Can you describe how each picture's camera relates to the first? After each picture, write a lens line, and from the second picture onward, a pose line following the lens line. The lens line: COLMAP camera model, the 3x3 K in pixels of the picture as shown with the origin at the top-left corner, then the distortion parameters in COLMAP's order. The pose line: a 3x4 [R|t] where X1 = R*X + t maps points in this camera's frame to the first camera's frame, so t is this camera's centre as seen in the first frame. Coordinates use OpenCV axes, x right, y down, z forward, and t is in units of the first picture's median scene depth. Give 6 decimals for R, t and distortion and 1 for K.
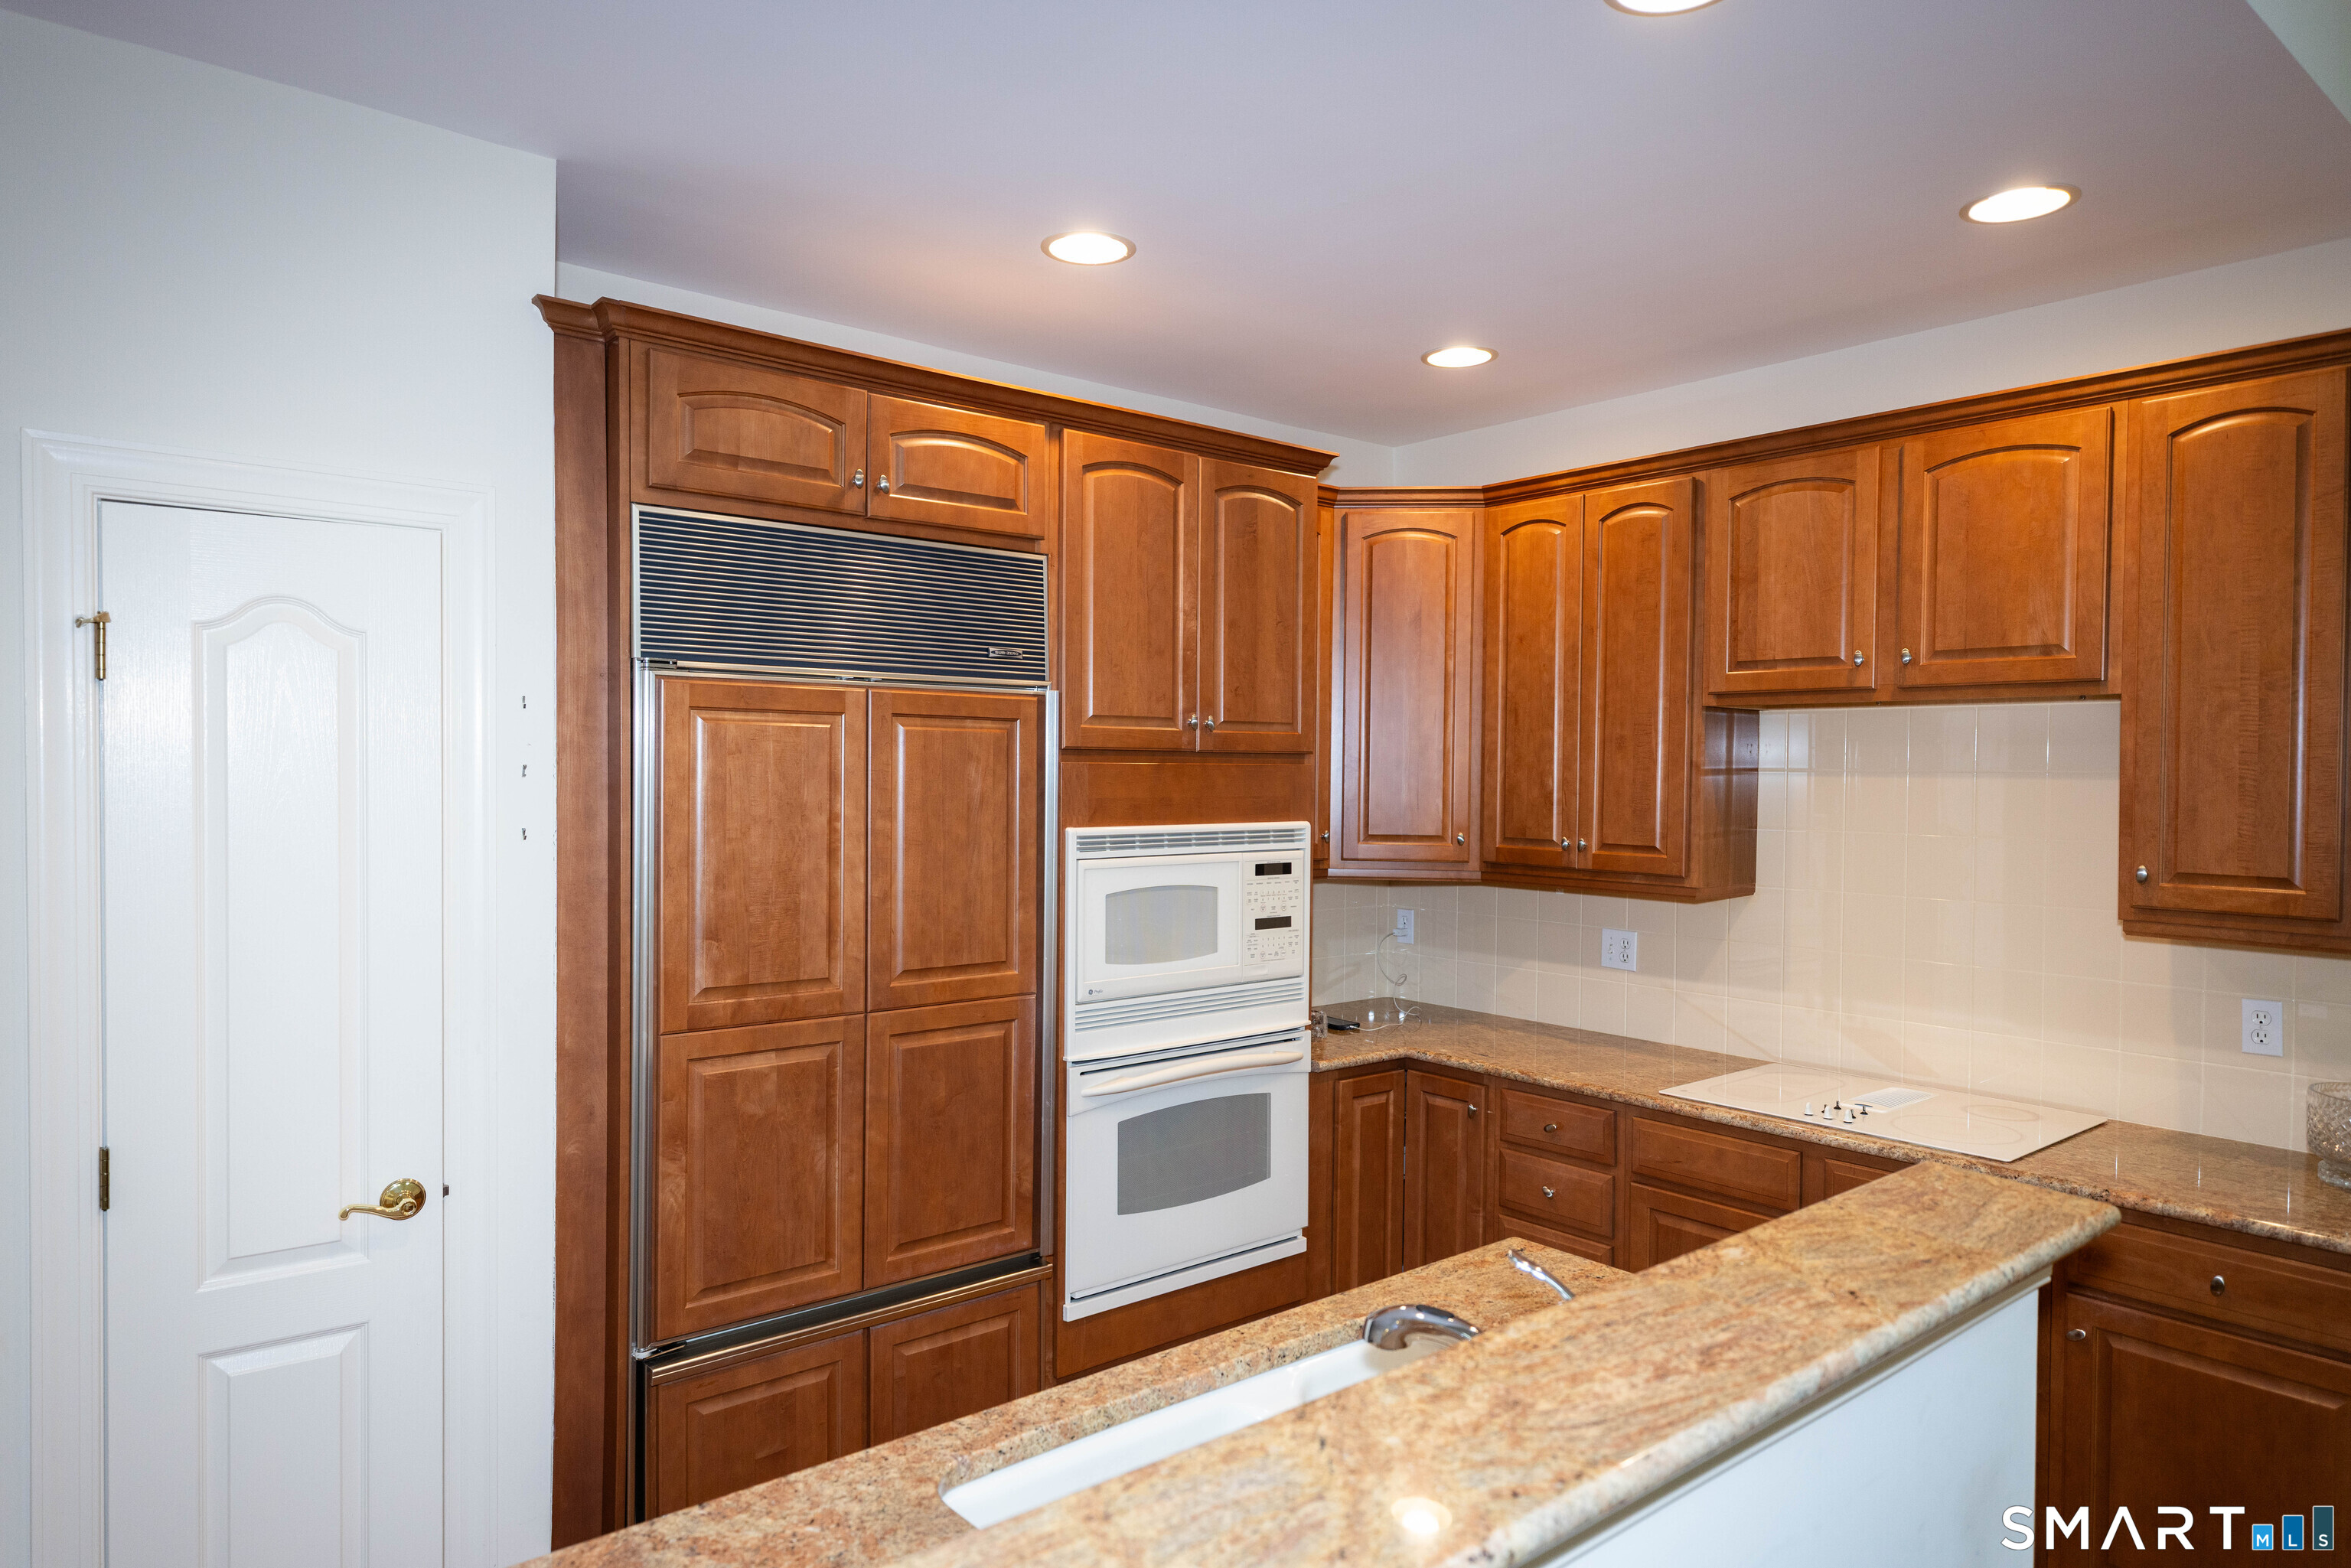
lens RADIAL K [[1460.2, 0, 1173.1], [0, 1460.2, 796.5], [0, 0, 1]] dist [-0.001307, -0.000581]
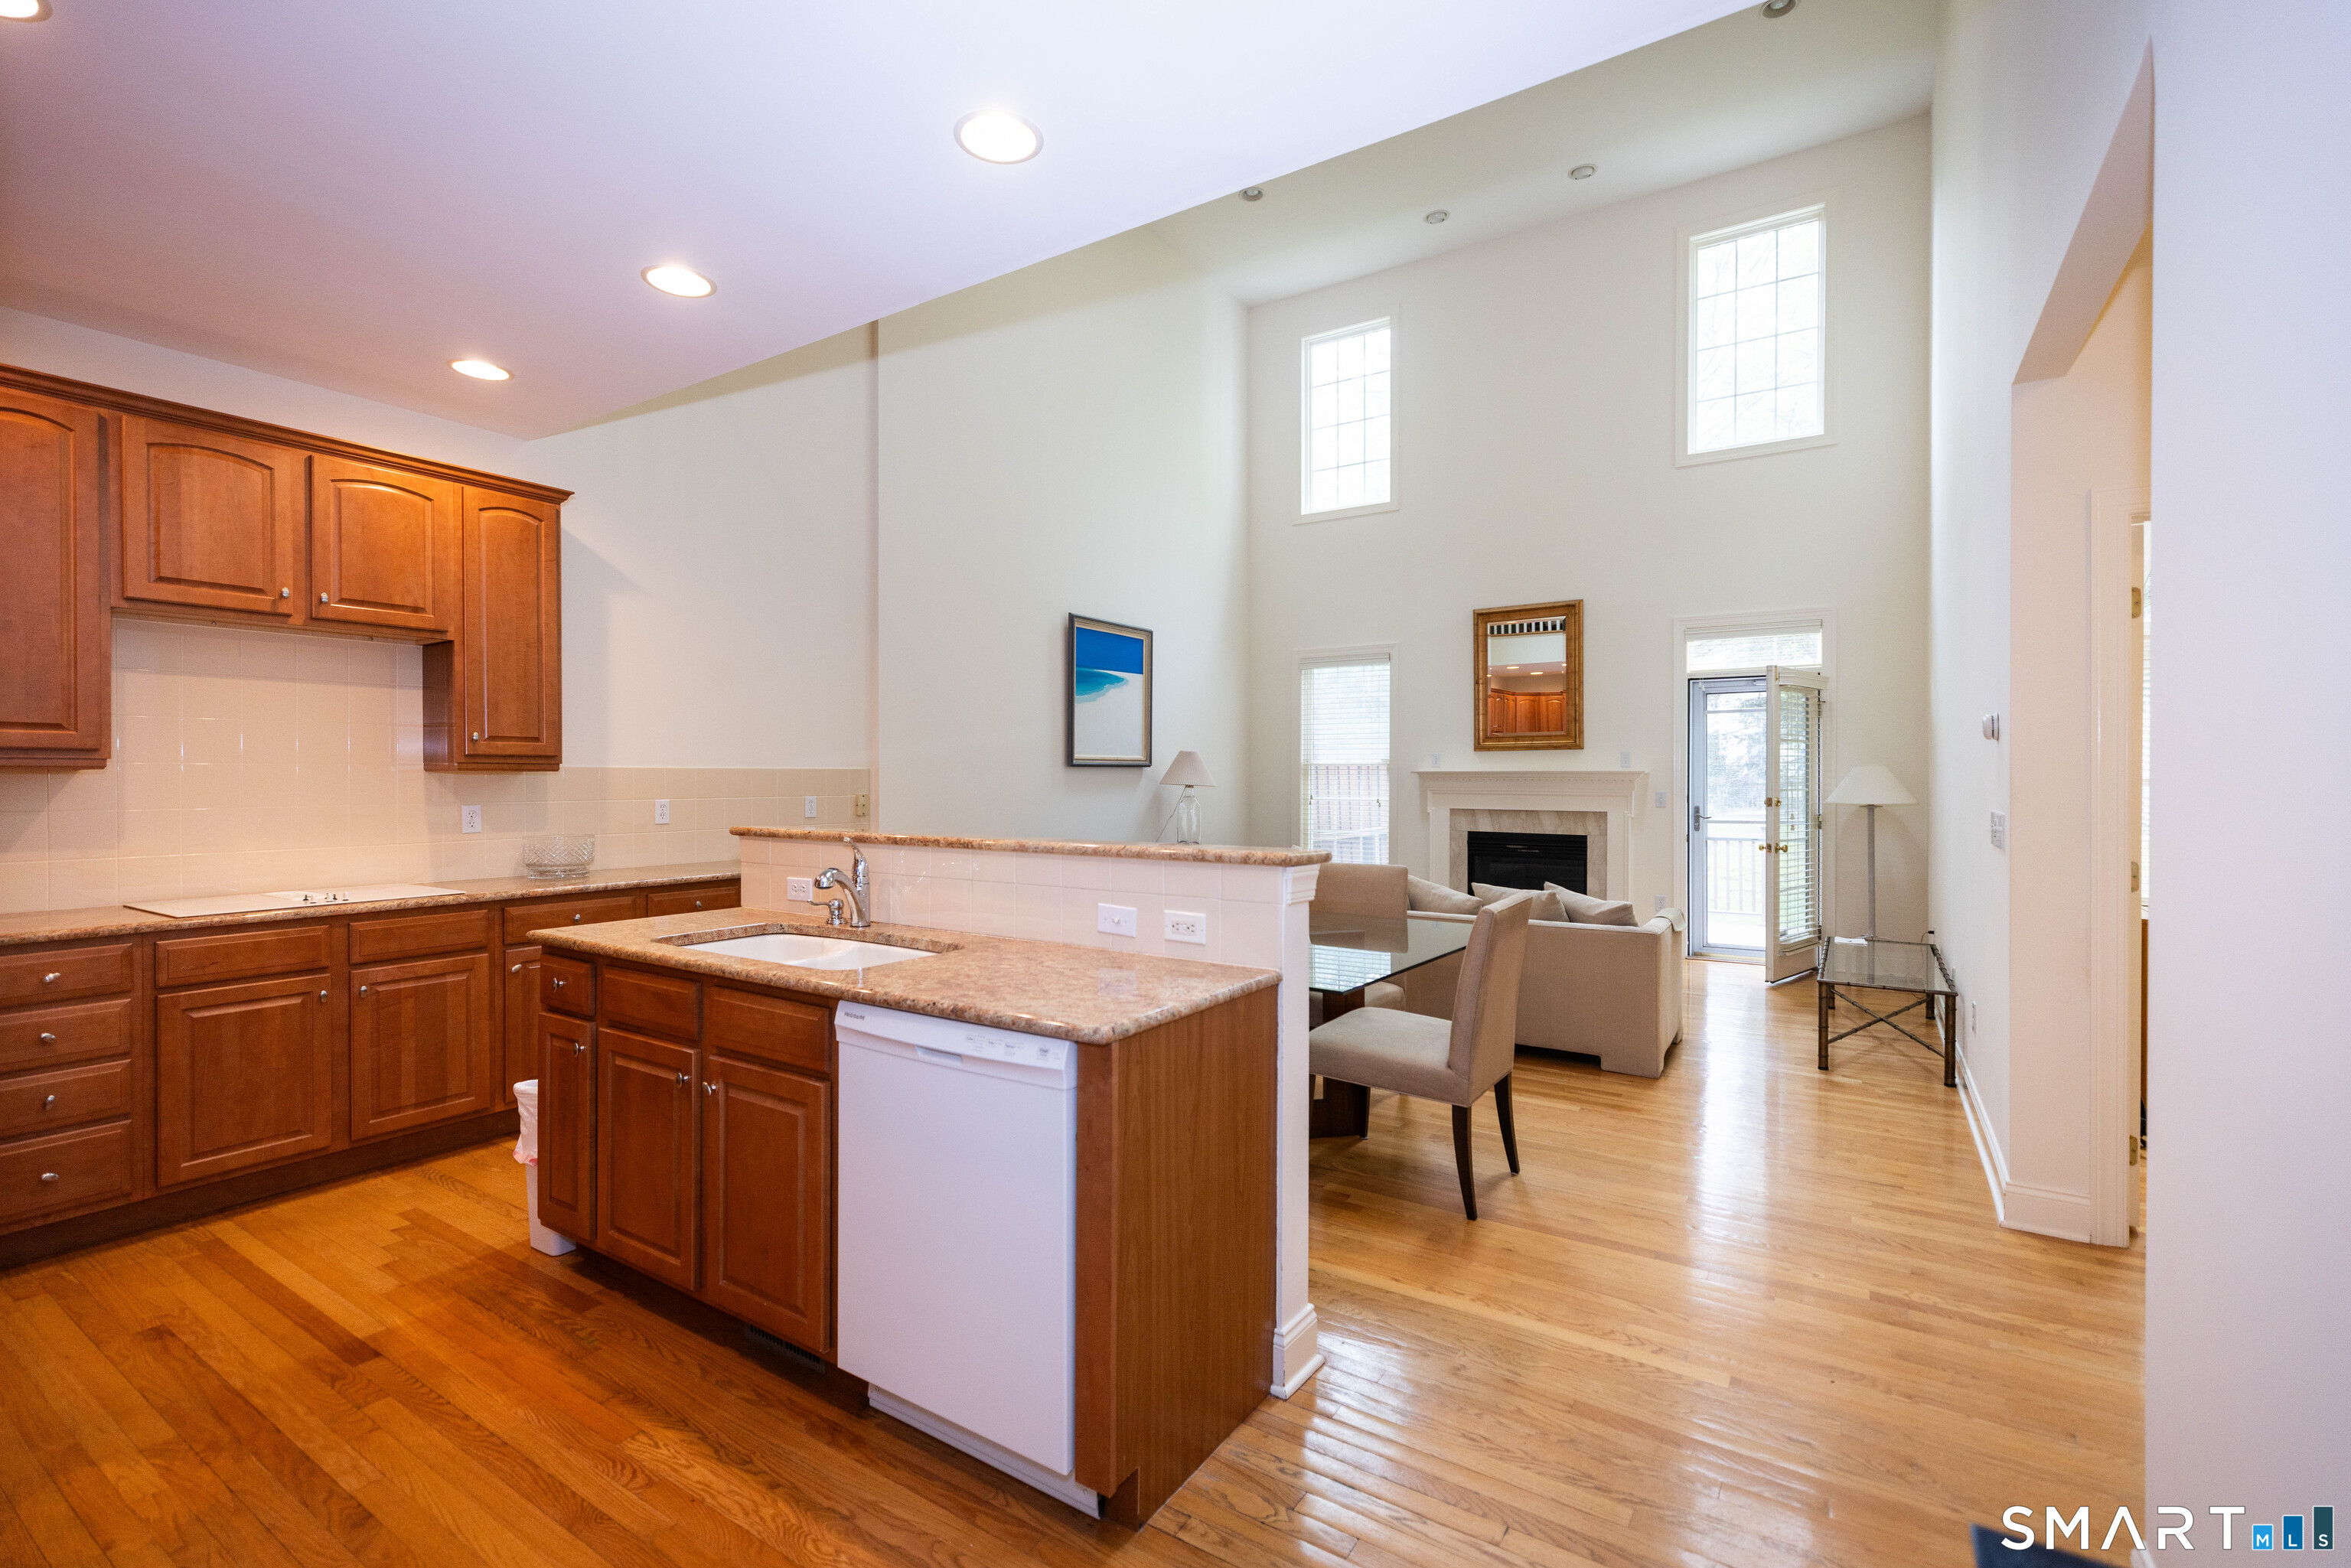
lens RADIAL K [[1054.4, 0, 1162.6], [0, 1054.4, 783.8], [0, 0, 1]] dist [0.005154, 0.000143]
pose [[-0.284076, -0.016767, 0.958655, -0.853014], [0.014339, 0.999661, 0.021733, 0.091031], [-0.958694, 0.019920, -0.283740, 0.499059]]
